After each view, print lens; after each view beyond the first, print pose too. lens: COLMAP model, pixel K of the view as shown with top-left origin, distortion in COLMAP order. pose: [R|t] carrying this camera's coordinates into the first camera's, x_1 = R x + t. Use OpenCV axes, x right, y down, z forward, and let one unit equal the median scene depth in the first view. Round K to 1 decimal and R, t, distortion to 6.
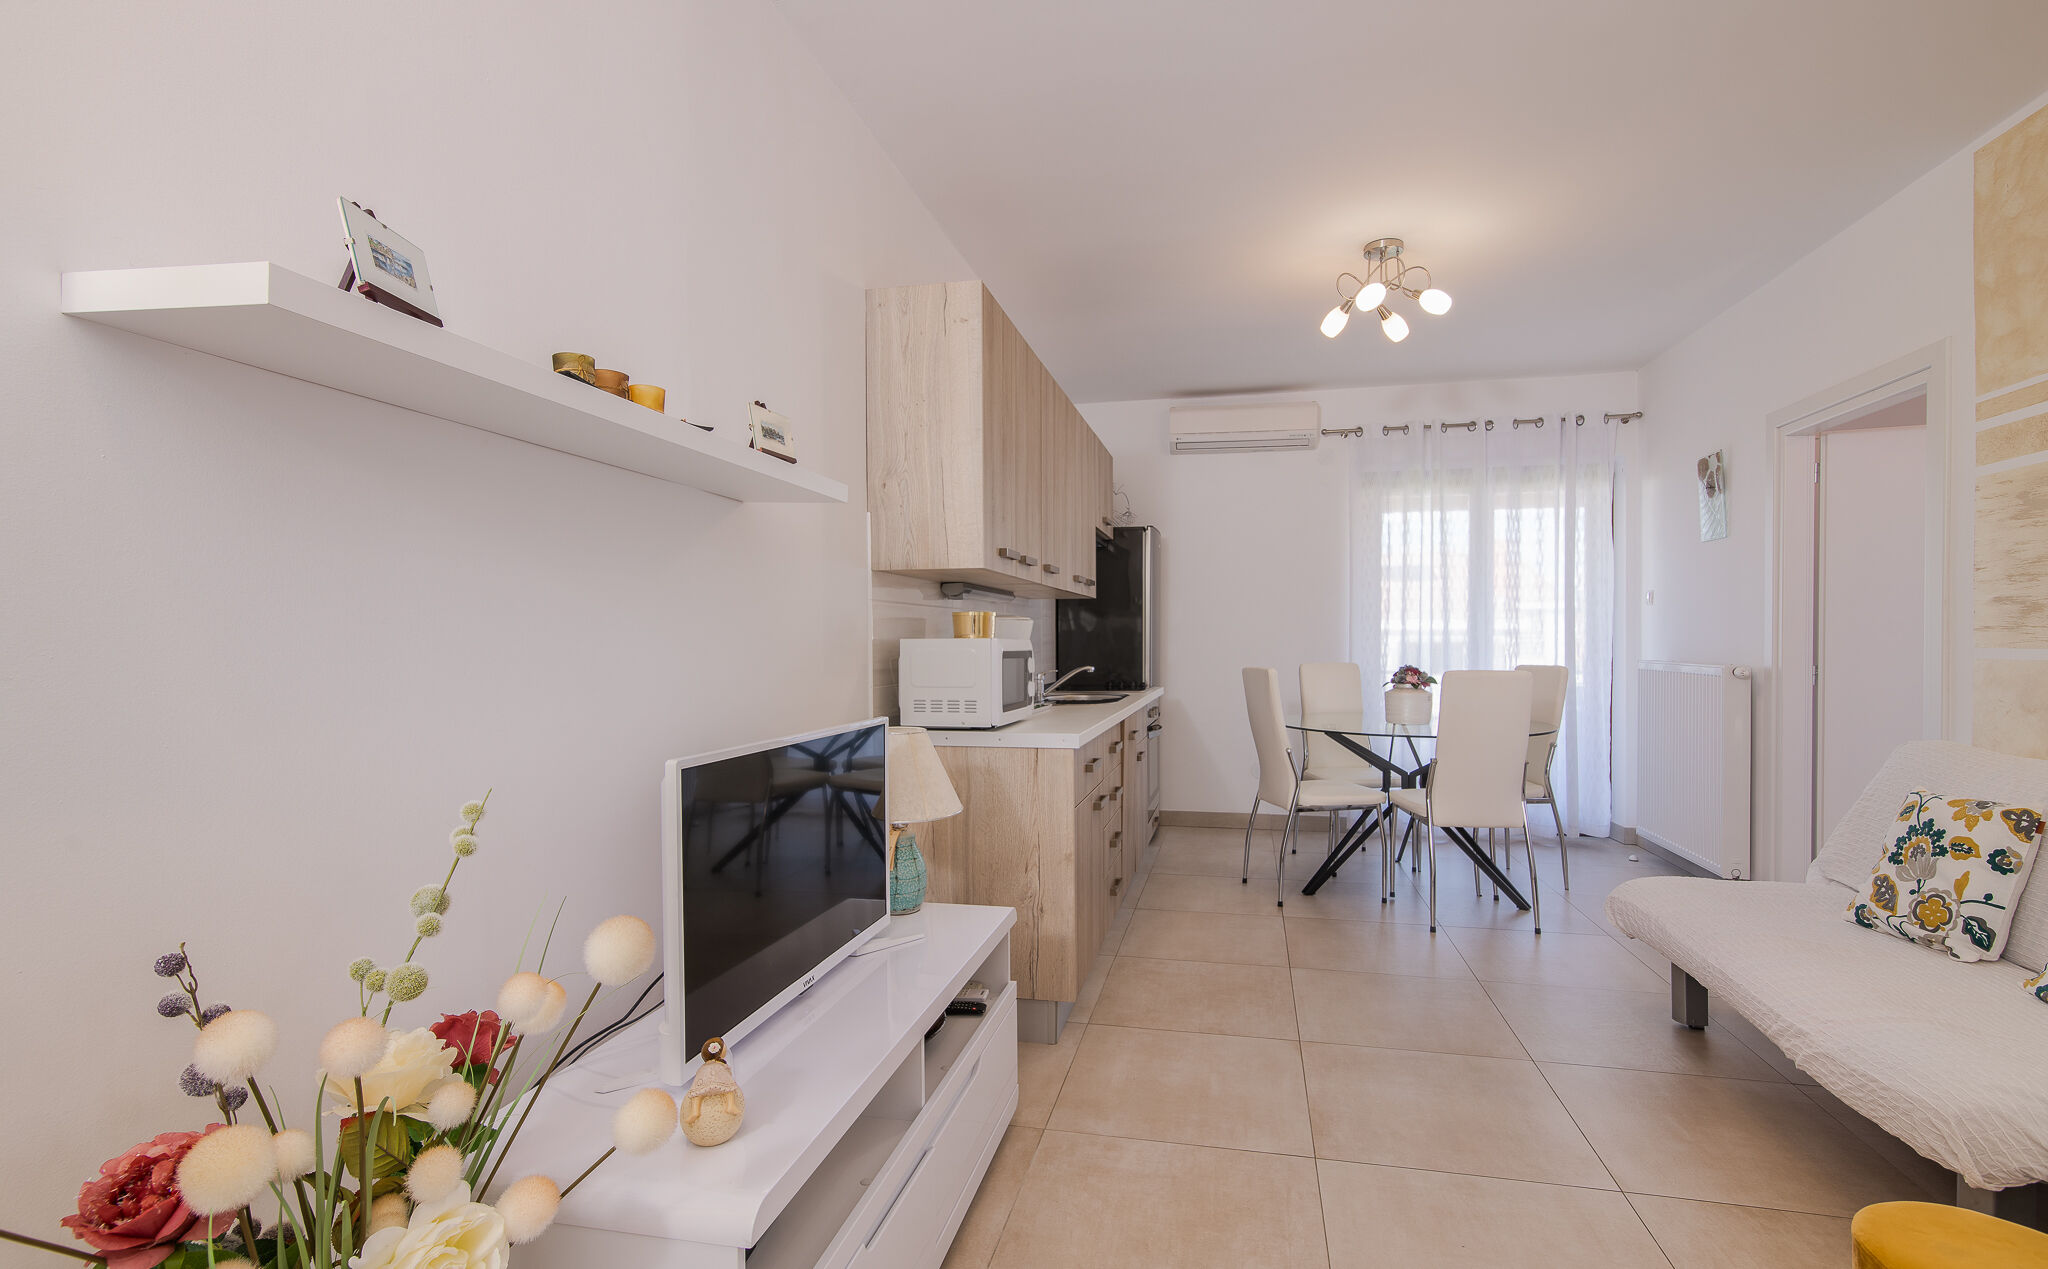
lens RADIAL K [[934.5, 0, 1033.5], [0, 934.5, 650.9], [0, 0, 1]] dist [0.014450, 0.002301]
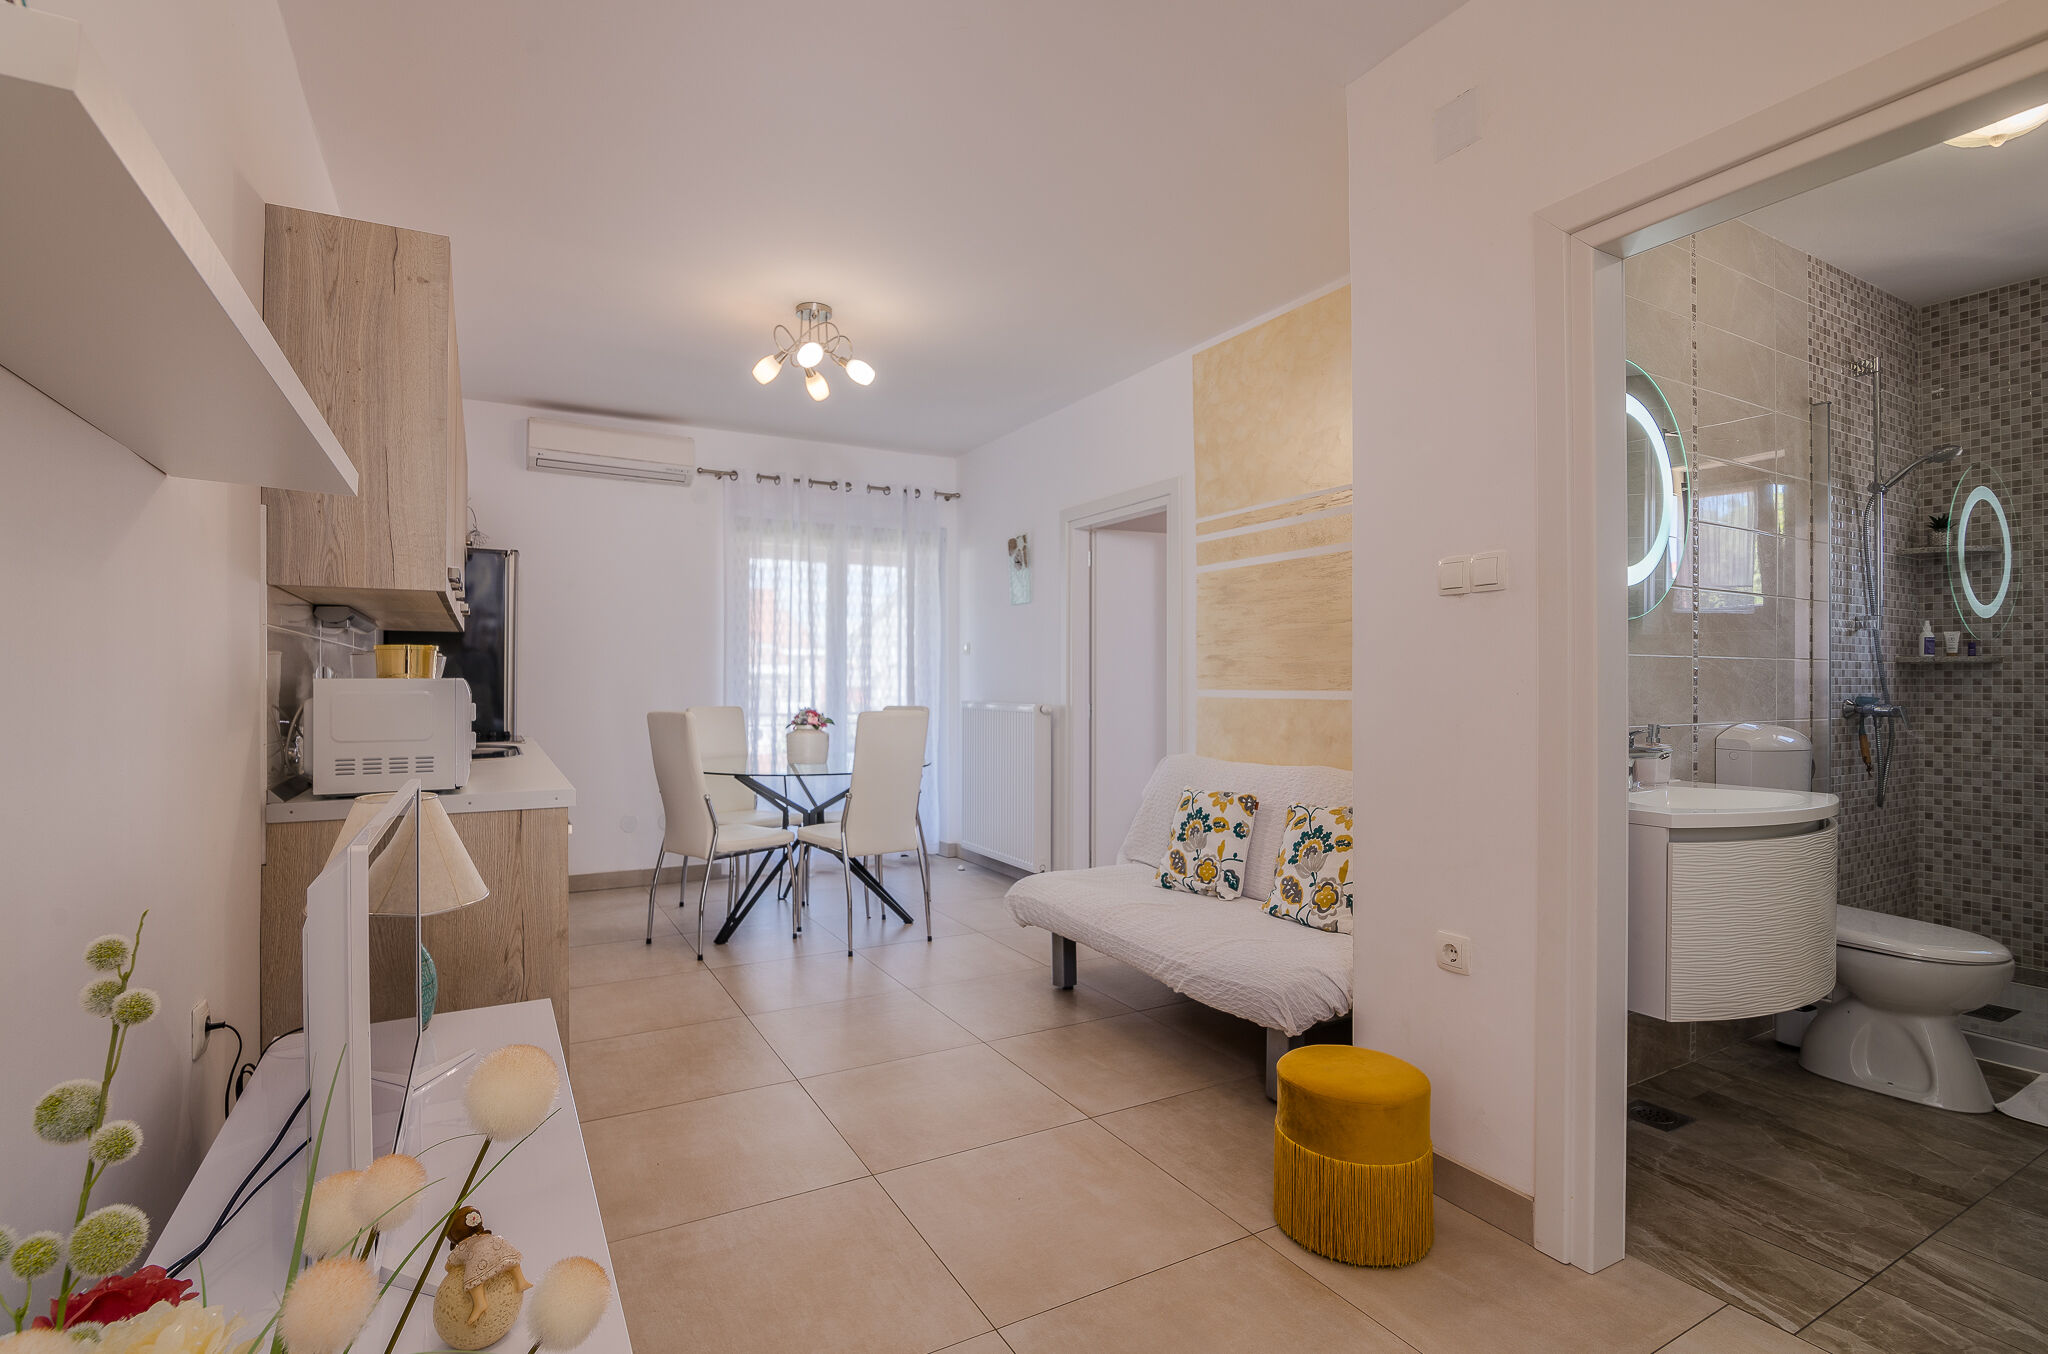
lens RADIAL K [[975.6, 0, 999.0], [0, 975.6, 680.5], [0, 0, 1]] dist [-0.007518, -0.000581]
pose [[0.760183, 0.005353, 0.649687, -0.172271], [0.004222, 0.999904, -0.013179, 0.000731], [-0.649696, 0.012761, 0.760087, 0.040886]]
